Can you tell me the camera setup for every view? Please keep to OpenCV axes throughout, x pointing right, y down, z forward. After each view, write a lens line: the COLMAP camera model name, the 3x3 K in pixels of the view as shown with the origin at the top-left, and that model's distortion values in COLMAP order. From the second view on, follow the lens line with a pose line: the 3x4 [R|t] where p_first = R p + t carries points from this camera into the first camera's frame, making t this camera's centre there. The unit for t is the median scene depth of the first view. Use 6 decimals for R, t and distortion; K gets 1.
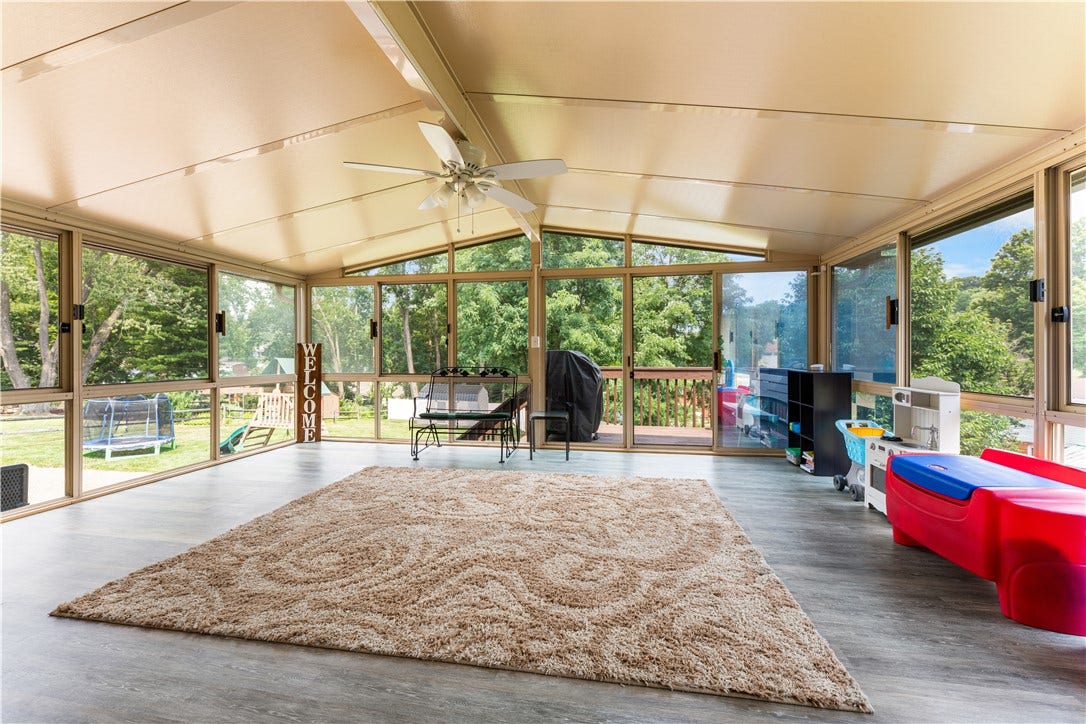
lens RADIAL K [[434.9, 0, 543.0], [0, 434.9, 362.0], [0, 0, 1]] dist [0.000661, 0.000034]
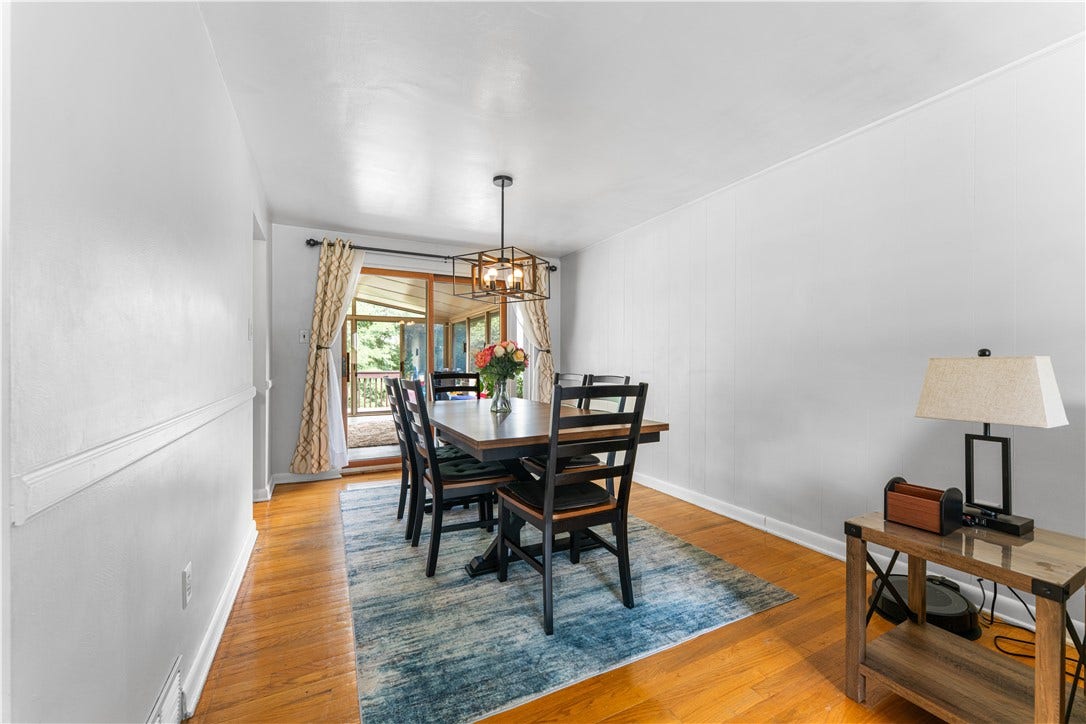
lens RADIAL K [[434.9, 0, 543.0], [0, 434.9, 362.0], [0, 0, 1]] dist [0.000661, 0.000034]
pose [[0.800134, 0.007092, 0.599779, -0.202938], [0.002267, 0.999887, -0.014848, 0.005323], [-0.599817, 0.013240, 0.800028, -0.721183]]
